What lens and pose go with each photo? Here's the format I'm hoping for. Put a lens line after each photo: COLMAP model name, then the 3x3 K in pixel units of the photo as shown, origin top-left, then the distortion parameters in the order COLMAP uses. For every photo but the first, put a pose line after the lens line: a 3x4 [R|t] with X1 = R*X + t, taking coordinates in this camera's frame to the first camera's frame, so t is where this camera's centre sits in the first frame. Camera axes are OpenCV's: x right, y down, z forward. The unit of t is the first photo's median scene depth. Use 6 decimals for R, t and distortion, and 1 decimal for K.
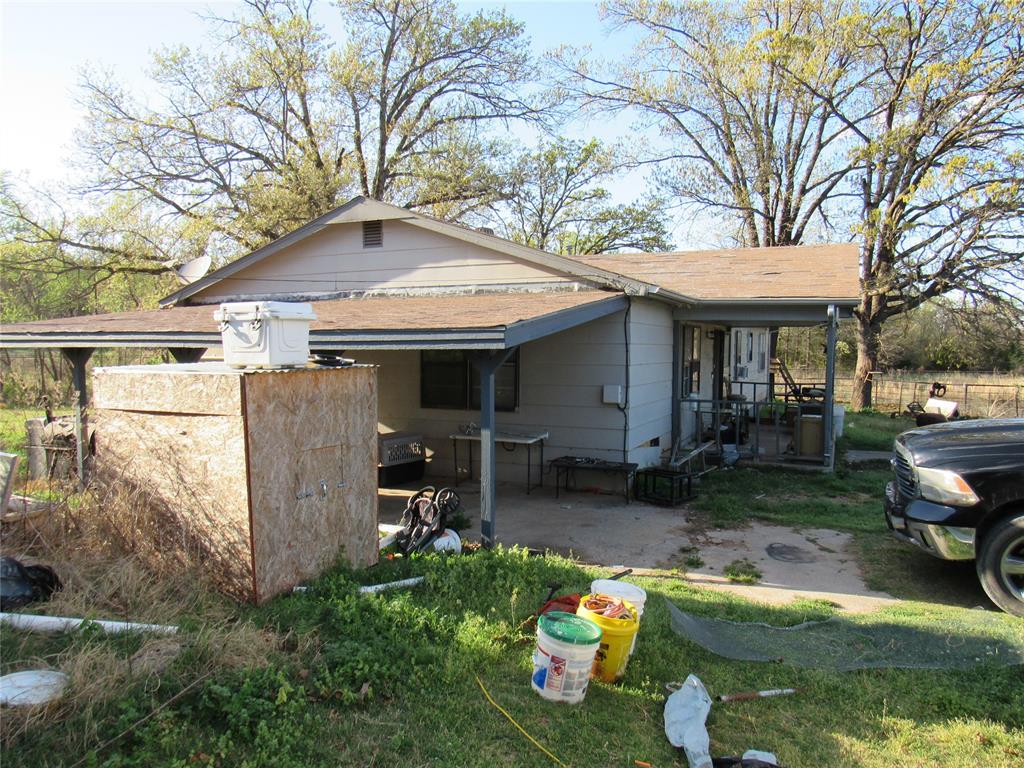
lens RADIAL K [[740.0, 0, 514.4], [0, 740.0, 383.0], [0, 0, 1]] dist [-0.032073, 0.003814]
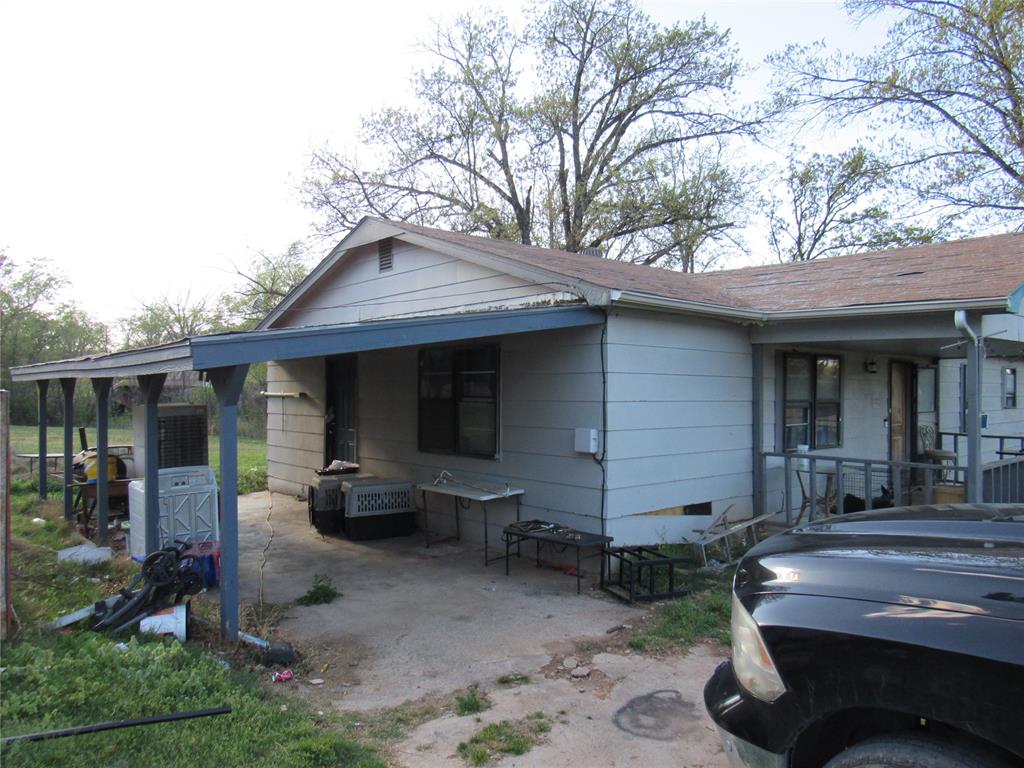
lens RADIAL K [[740.0, 0, 508.8], [0, 740.0, 385.0], [0, 0, 1]] dist [-0.032073, 0.003814]
pose [[0.909491, -0.003906, -0.415705, 0.320517], [-0.022511, 0.998026, -0.058628, 0.004149], [0.415113, 0.062680, 0.907608, 0.253400]]
